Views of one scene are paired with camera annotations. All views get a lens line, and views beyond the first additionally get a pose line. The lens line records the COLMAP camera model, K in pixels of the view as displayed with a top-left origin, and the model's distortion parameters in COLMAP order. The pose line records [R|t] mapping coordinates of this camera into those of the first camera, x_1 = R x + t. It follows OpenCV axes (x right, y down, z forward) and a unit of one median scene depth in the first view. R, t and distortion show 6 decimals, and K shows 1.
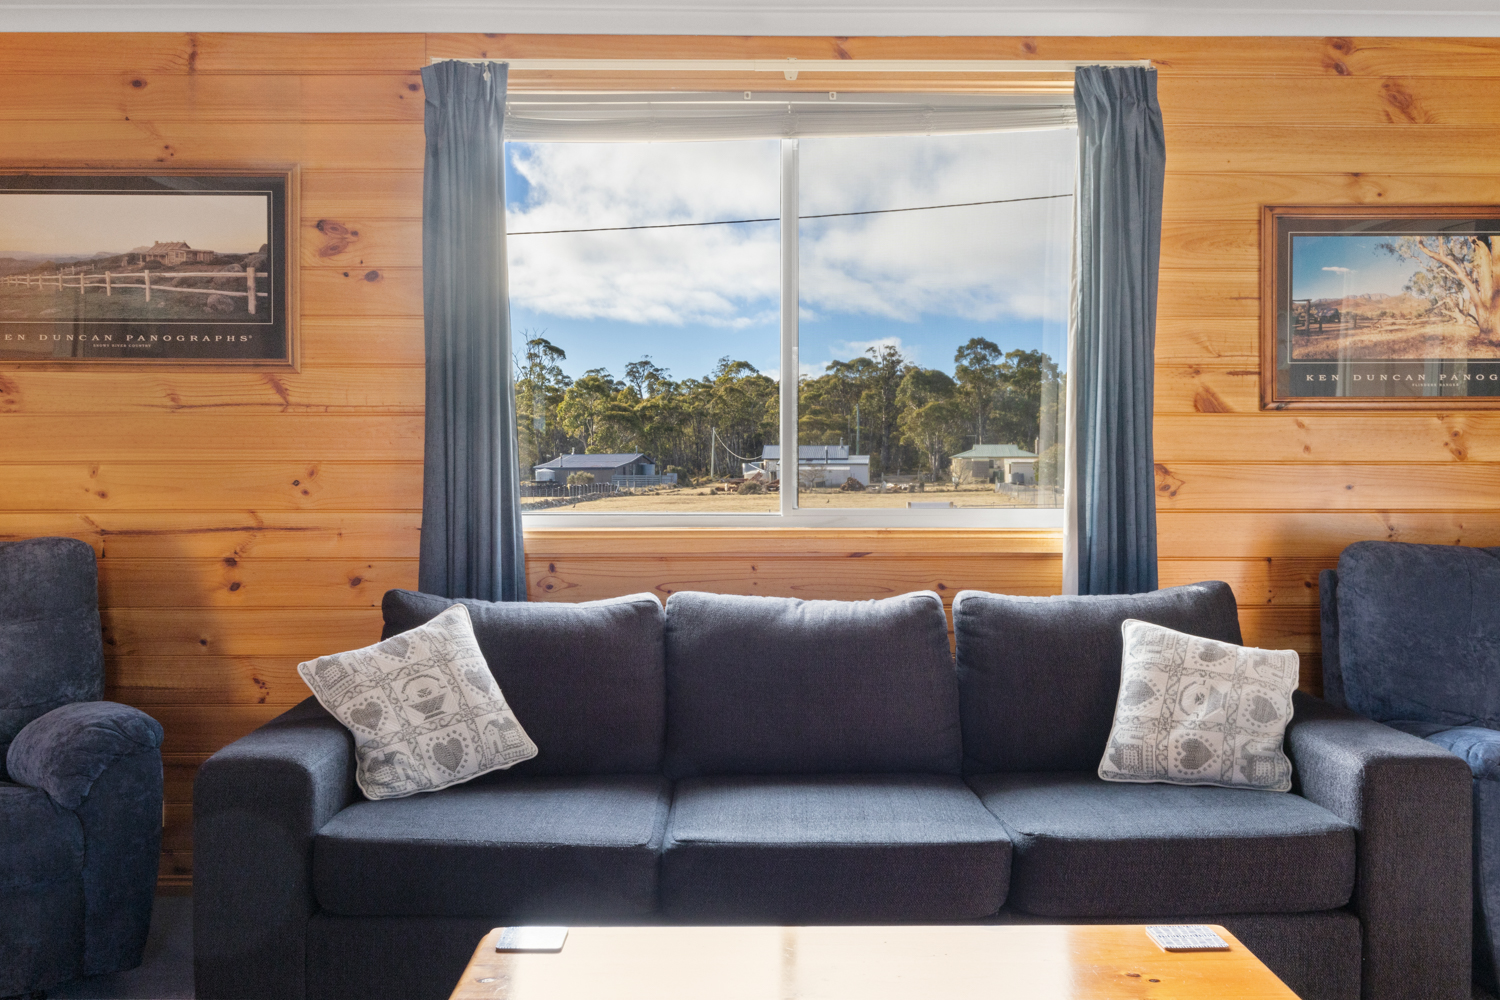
lens RADIAL K [[1444.3, 0, 750.0], [0, 1444.3, 500.0], [0, 0, 1]] dist [-0.006236, -0.004277]
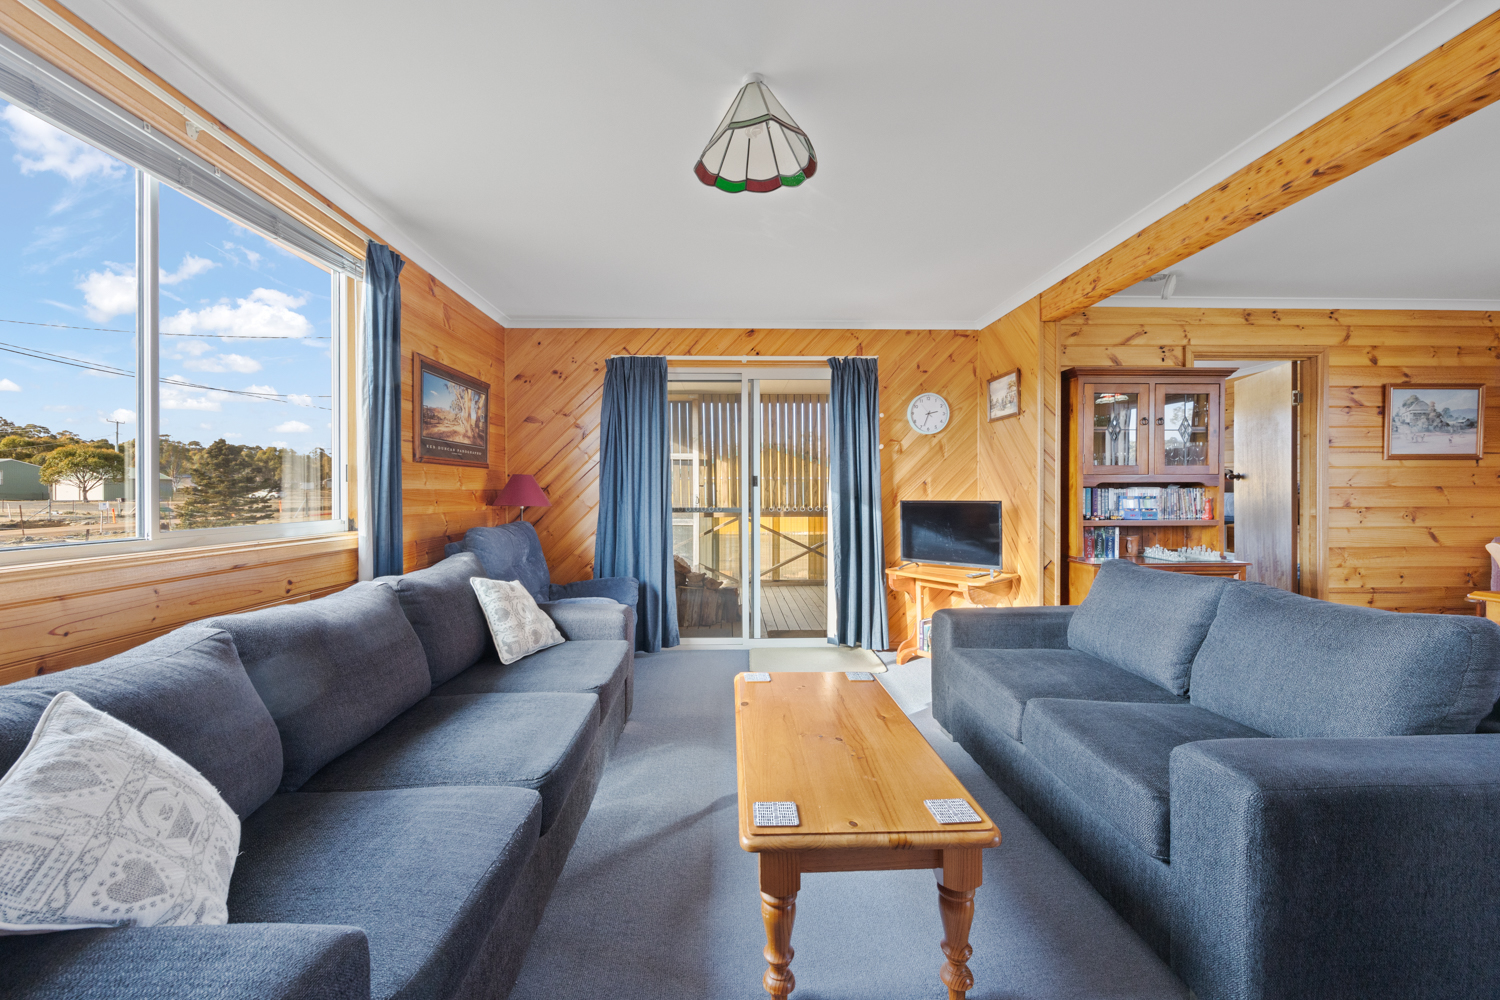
lens RADIAL K [[606.7, 0, 750.0], [0, 606.7, 500.0], [0, 0, 1]] dist [-0.011401, 0.000259]
pose [[-0.042426, -0.012527, 0.999021, -0.529052], [0.020320, 0.999704, 0.013399, -0.018018], [-0.998893, 0.020869, -0.042158, 0.722188]]
